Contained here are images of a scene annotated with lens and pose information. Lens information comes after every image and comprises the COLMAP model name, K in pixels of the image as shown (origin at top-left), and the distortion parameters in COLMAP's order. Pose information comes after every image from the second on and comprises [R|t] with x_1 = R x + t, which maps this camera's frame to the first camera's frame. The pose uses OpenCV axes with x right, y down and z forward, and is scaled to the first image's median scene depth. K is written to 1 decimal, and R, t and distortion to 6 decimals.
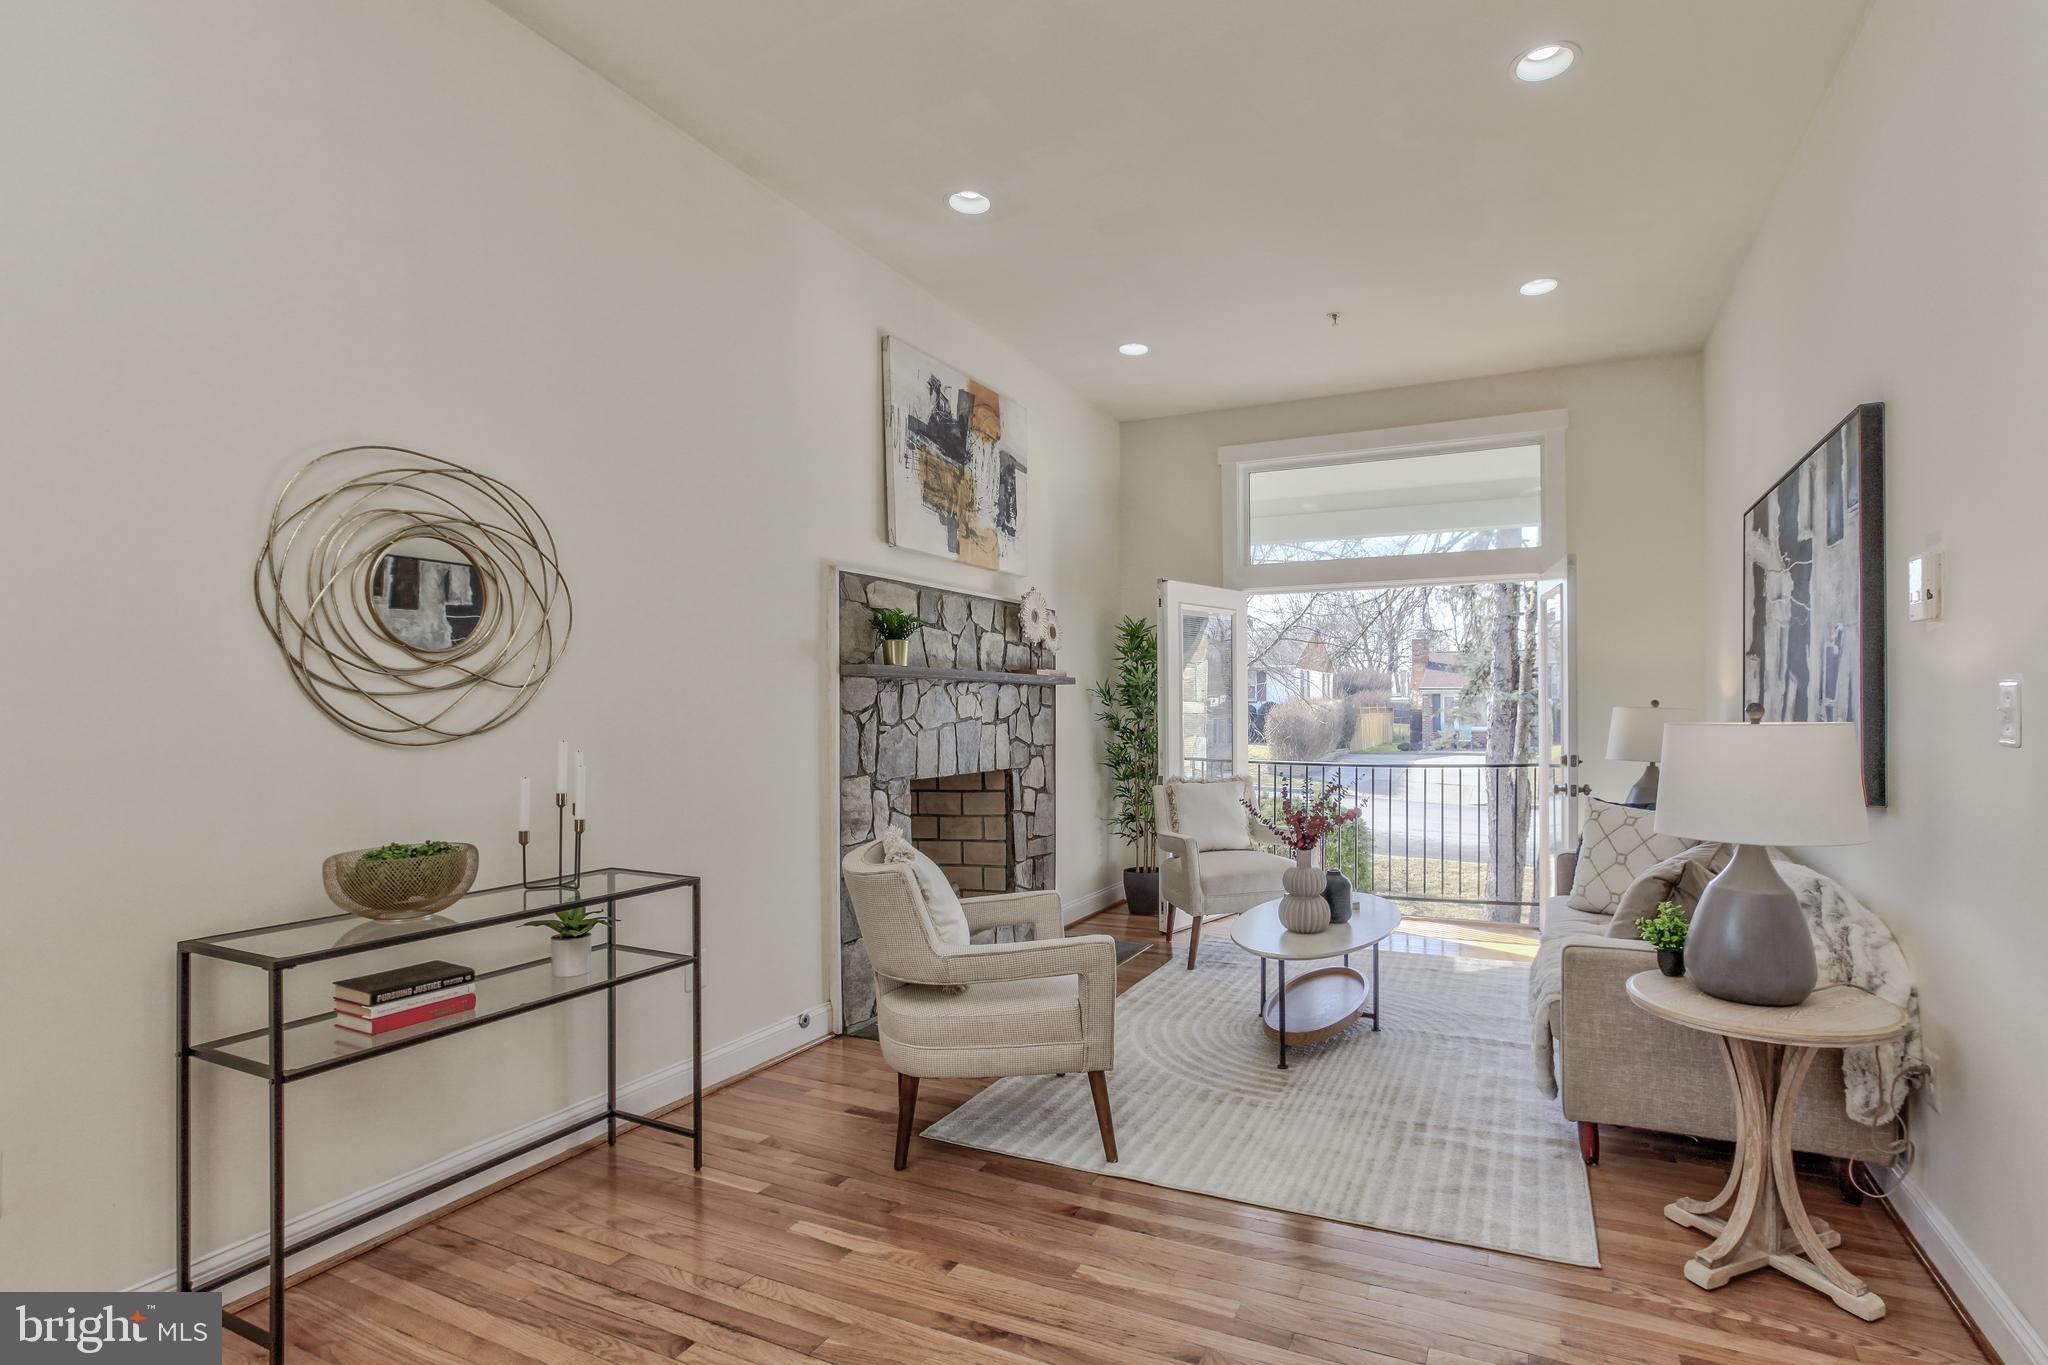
lens RADIAL K [[1016.0, 0, 1084.3], [0, 1016.0, 700.7], [0, 0, 1]] dist [-0.026906, -0.000198]
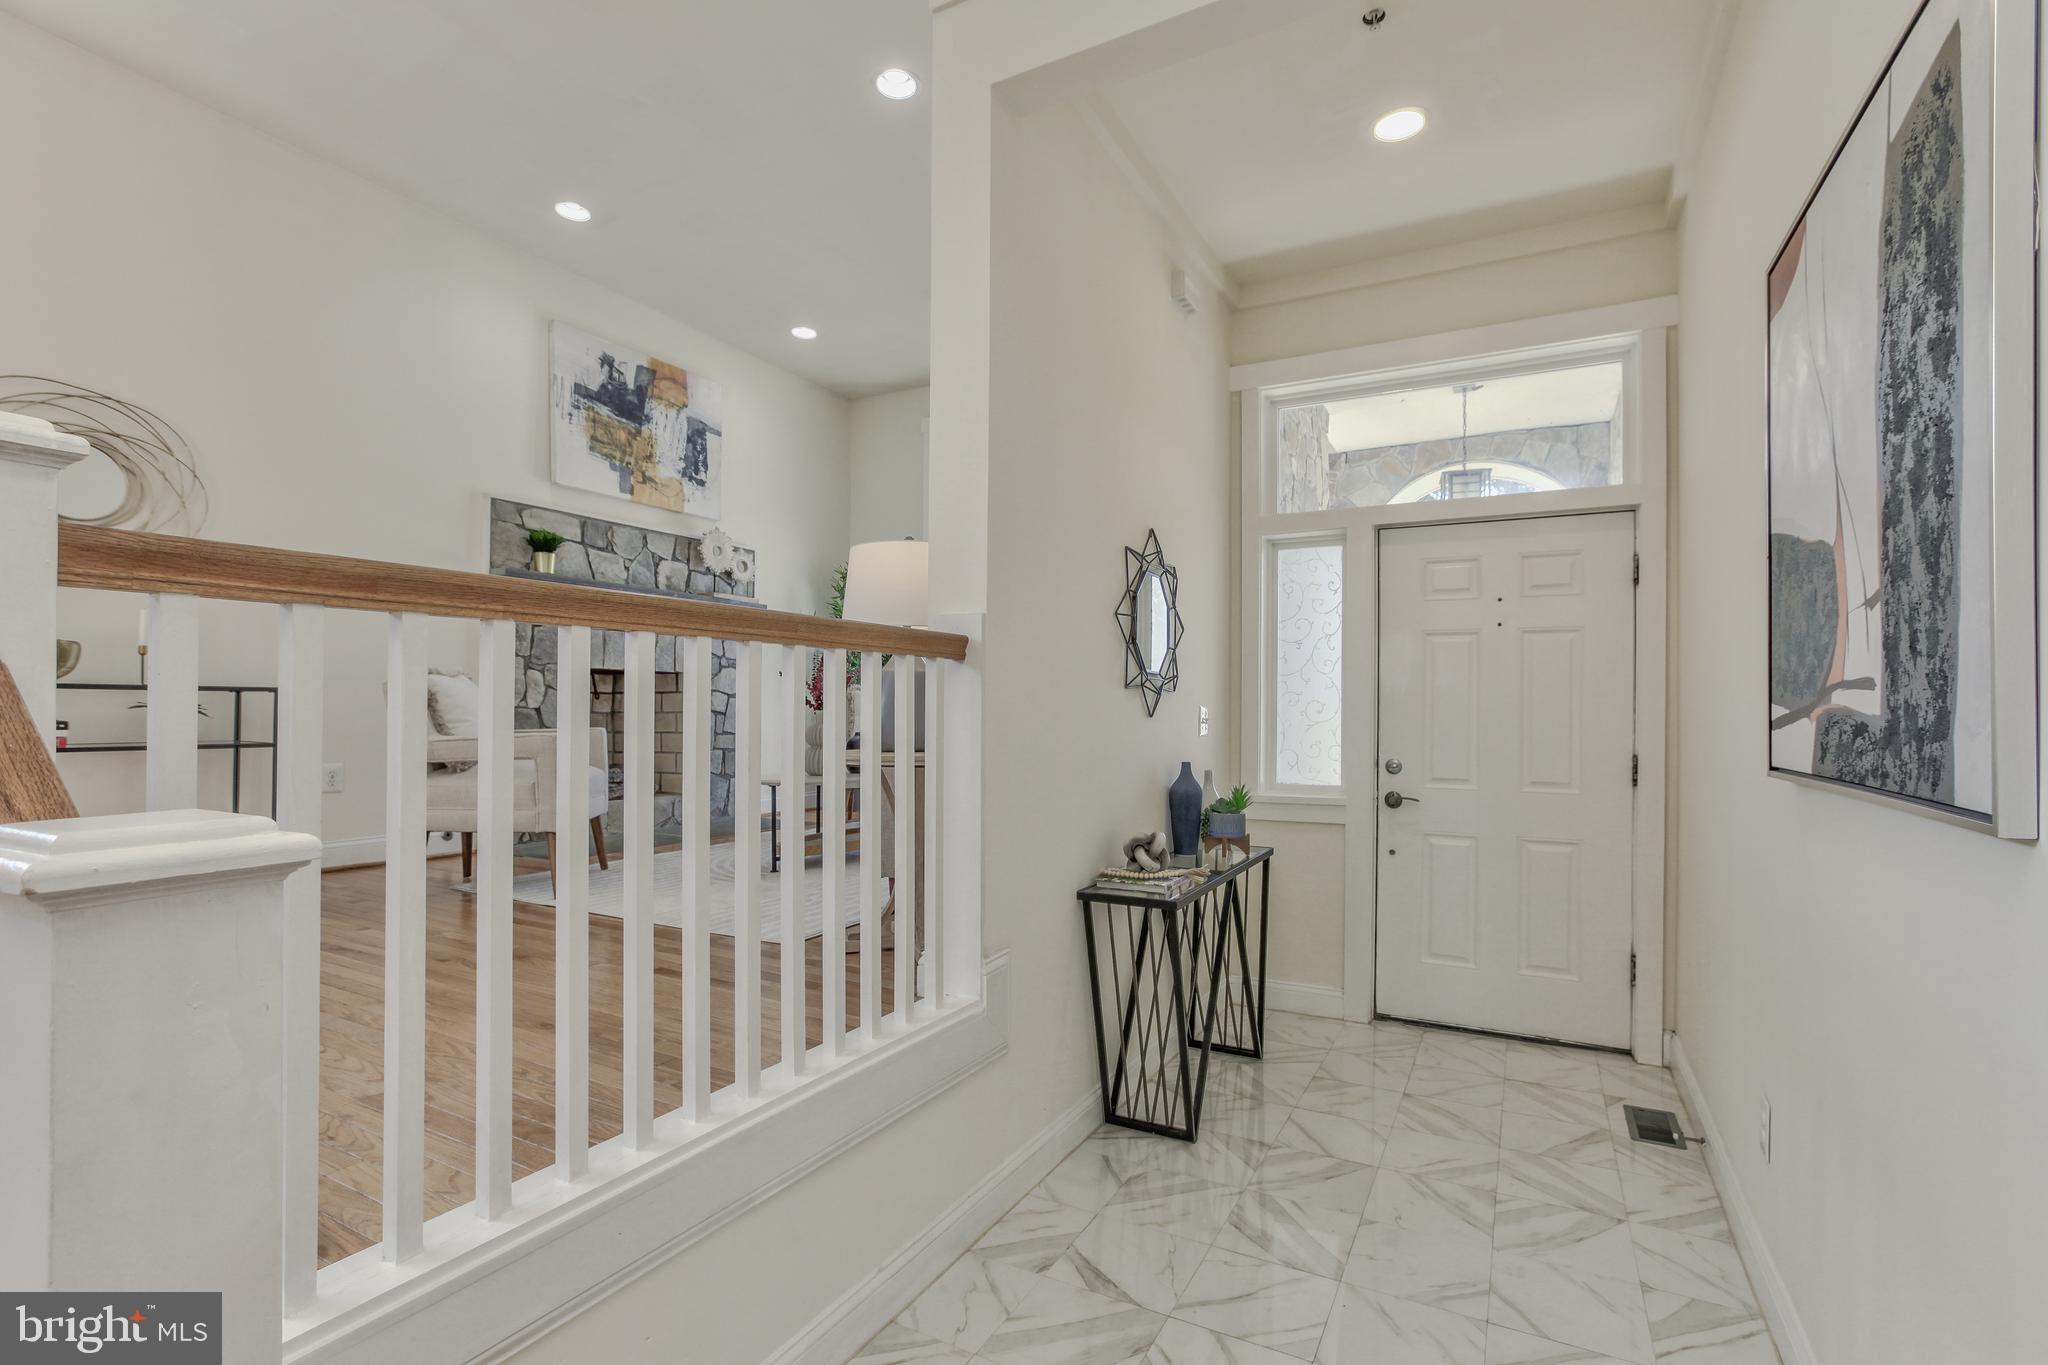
lens RADIAL K [[970.3, 0, 1010.4], [0, 970.3, 699.2], [0, 0, 1]] dist [-0.017591, 0.014730]
pose [[0.997905, 0.003055, -0.064624, 0.424177], [-0.003497, 0.999971, -0.006738, 0.115191], [0.064602, 0.006950, 0.997887, -0.165635]]
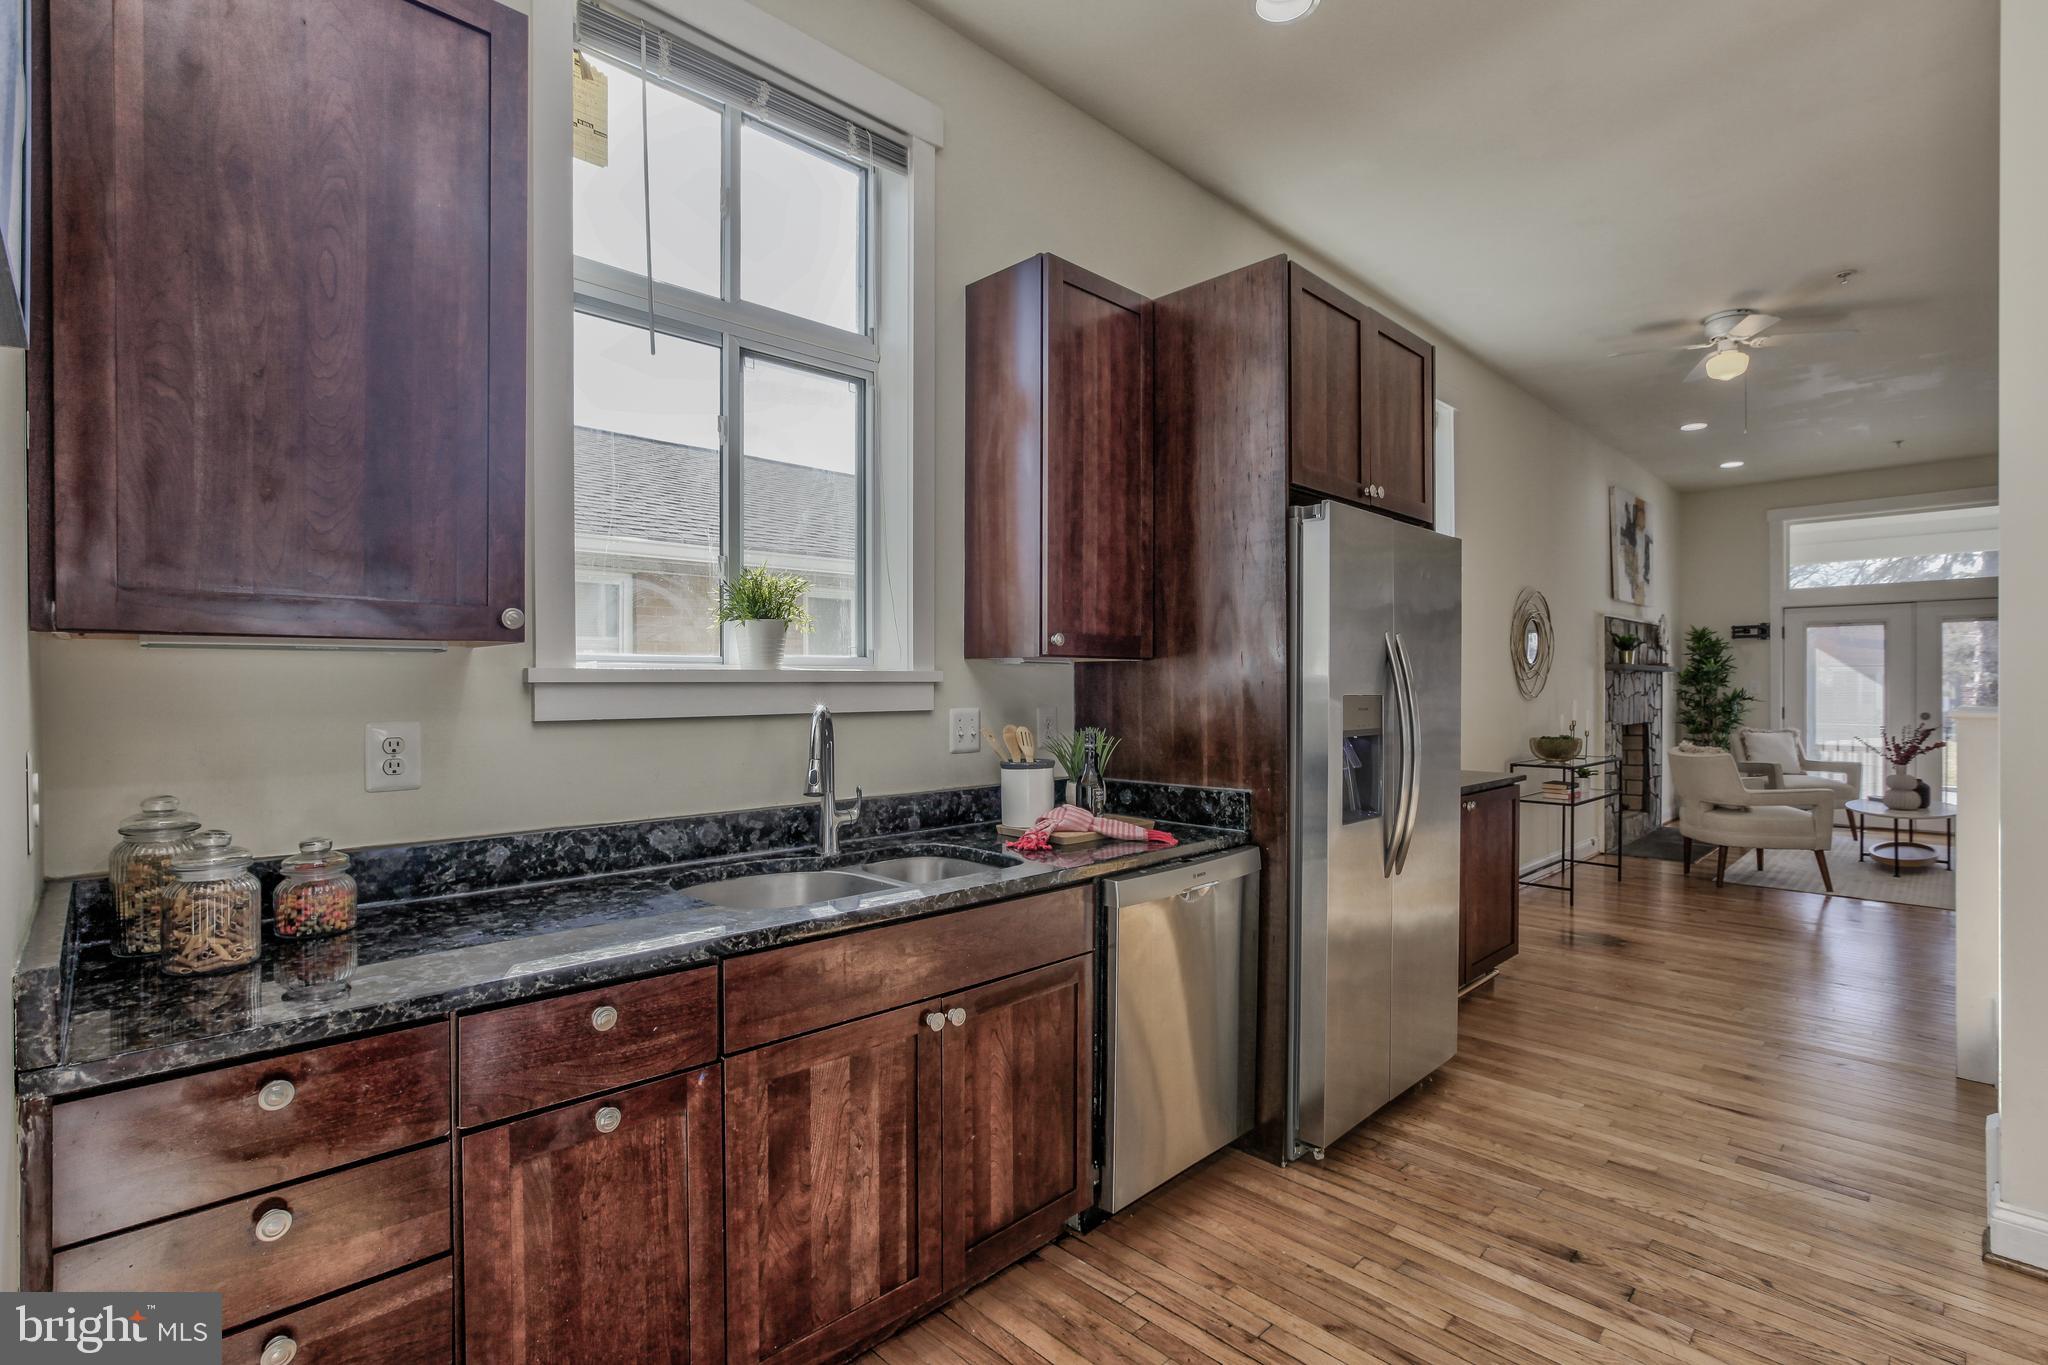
lens RADIAL K [[970.3, 0, 1028.8], [0, 970.3, 693.2], [0, 0, 1]] dist [-0.017591, 0.014730]
pose [[0.938678, 0.004578, -0.344763, -0.536579], [0.000517, 0.999892, 0.014685, -0.006419], [0.344793, -0.013963, 0.938575, -0.950425]]
